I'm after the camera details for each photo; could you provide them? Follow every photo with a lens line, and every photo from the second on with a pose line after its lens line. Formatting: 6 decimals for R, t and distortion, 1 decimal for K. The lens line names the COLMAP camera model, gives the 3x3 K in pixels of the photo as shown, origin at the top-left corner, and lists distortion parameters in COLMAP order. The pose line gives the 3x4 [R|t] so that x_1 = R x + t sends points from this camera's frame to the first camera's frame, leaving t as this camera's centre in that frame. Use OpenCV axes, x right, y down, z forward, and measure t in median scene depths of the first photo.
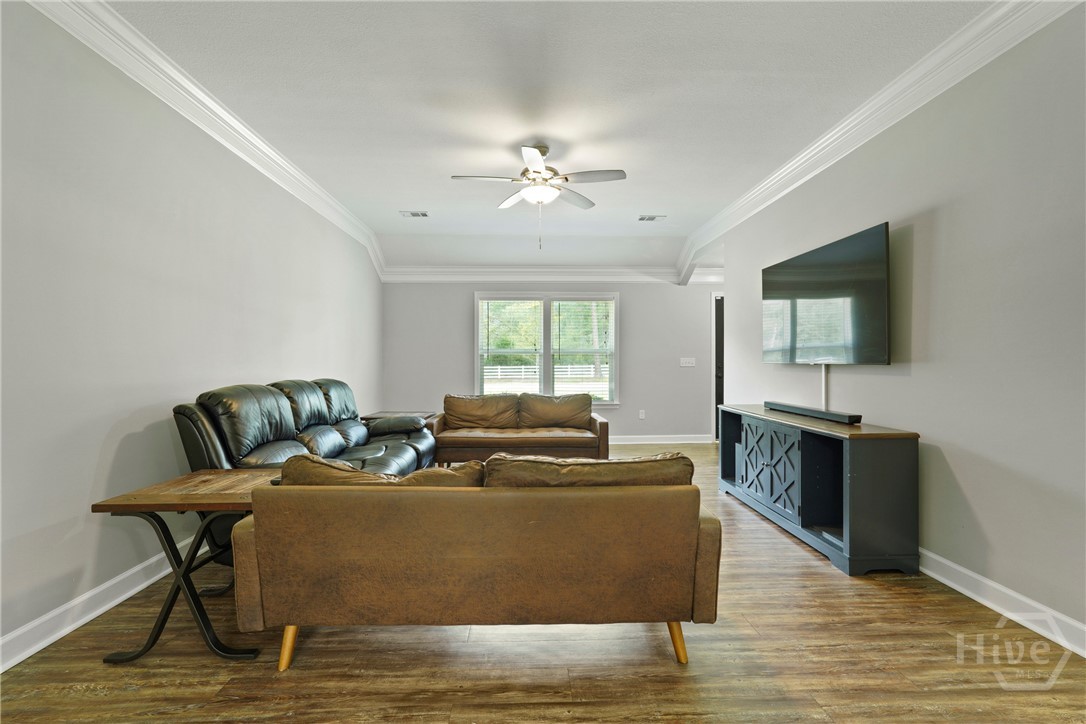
lens RADIAL K [[485.2, 0, 546.7], [0, 485.2, 358.5], [0, 0, 1]] dist [-0.016024, 0.006308]
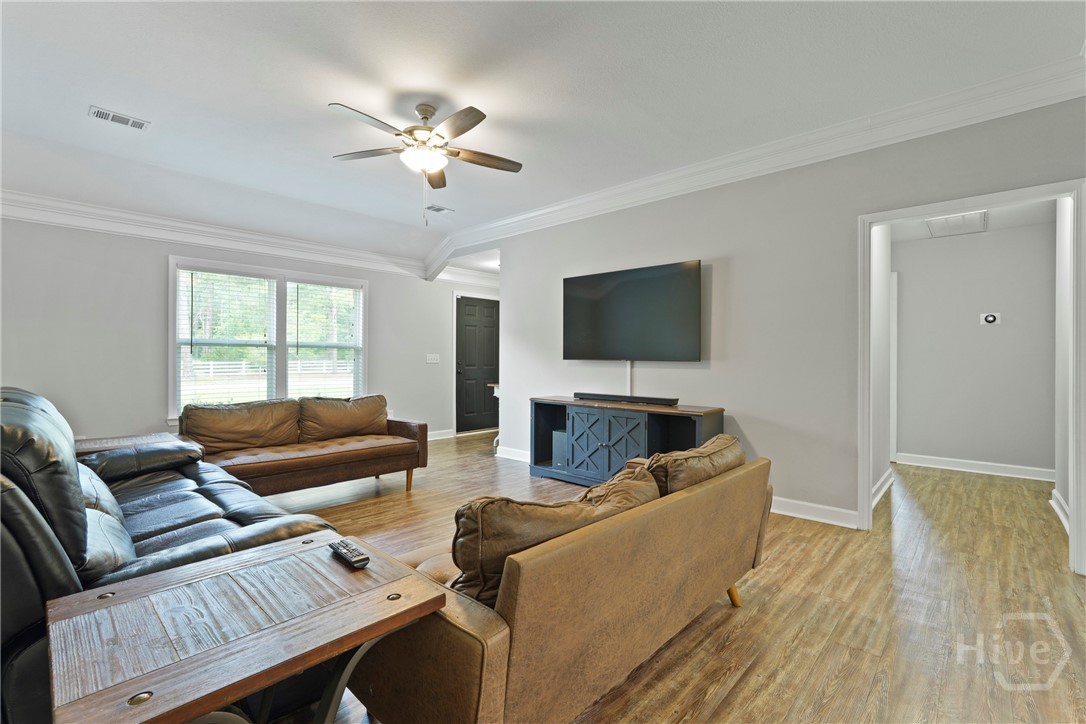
lens RADIAL K [[485.2, 0, 547.0], [0, 485.2, 356.6], [0, 0, 1]] dist [-0.016024, 0.006308]
pose [[0.702053, 0.007357, 0.712086, -0.423539], [-0.009476, 0.999955, -0.000988, 0.003489], [-0.712061, -0.006054, 0.702091, 0.225359]]
